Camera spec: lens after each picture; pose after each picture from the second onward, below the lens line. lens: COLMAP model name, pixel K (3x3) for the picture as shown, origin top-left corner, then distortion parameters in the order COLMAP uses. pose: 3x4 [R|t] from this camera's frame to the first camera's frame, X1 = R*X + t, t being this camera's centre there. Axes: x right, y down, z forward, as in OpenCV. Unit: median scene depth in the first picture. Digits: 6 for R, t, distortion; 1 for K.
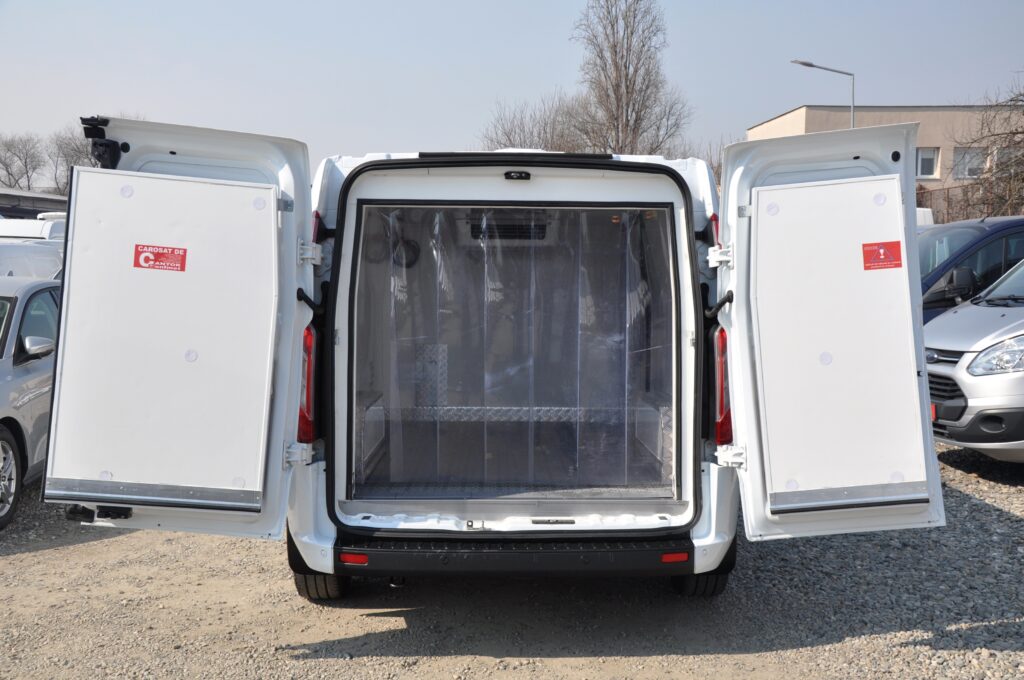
lens RADIAL K [[1148.9, 0, 512.0], [0, 1148.9, 340.0], [0, 0, 1]] dist [0.000427, -0.000041]
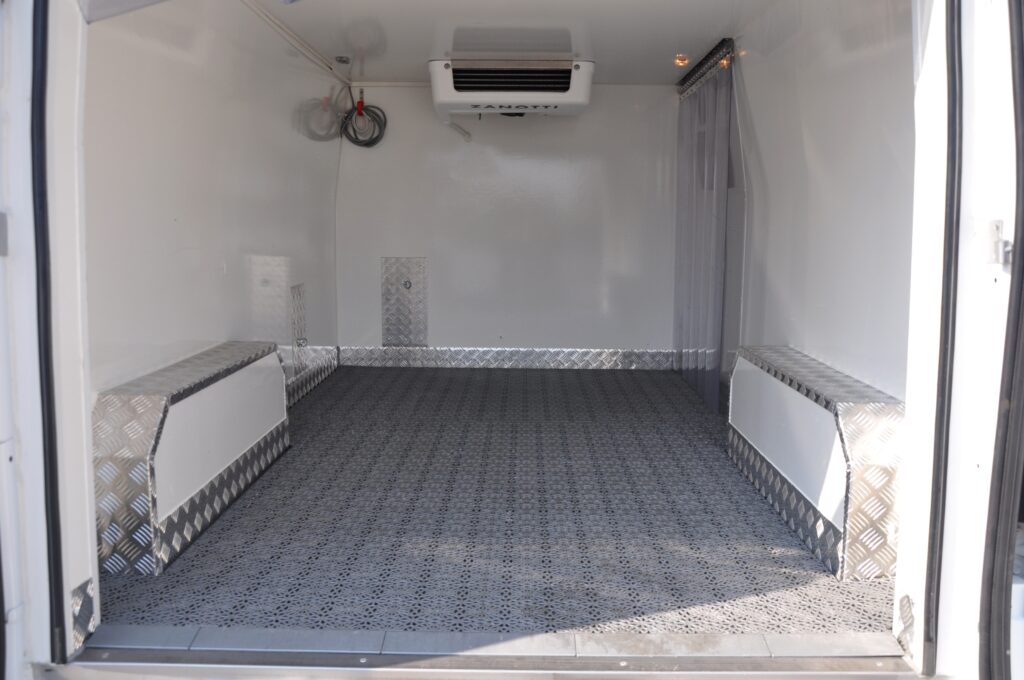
lens RADIAL K [[917.1, 0, 512.0], [0, 917.1, 340.0], [0, 0, 1]] dist [-0.001077, -0.000296]
pose [[0.999677, 0.005976, -0.024688, 0.010257], [-0.003734, 0.995948, 0.089854, 0.002839], [0.025125, -0.089733, 0.995649, 0.482124]]
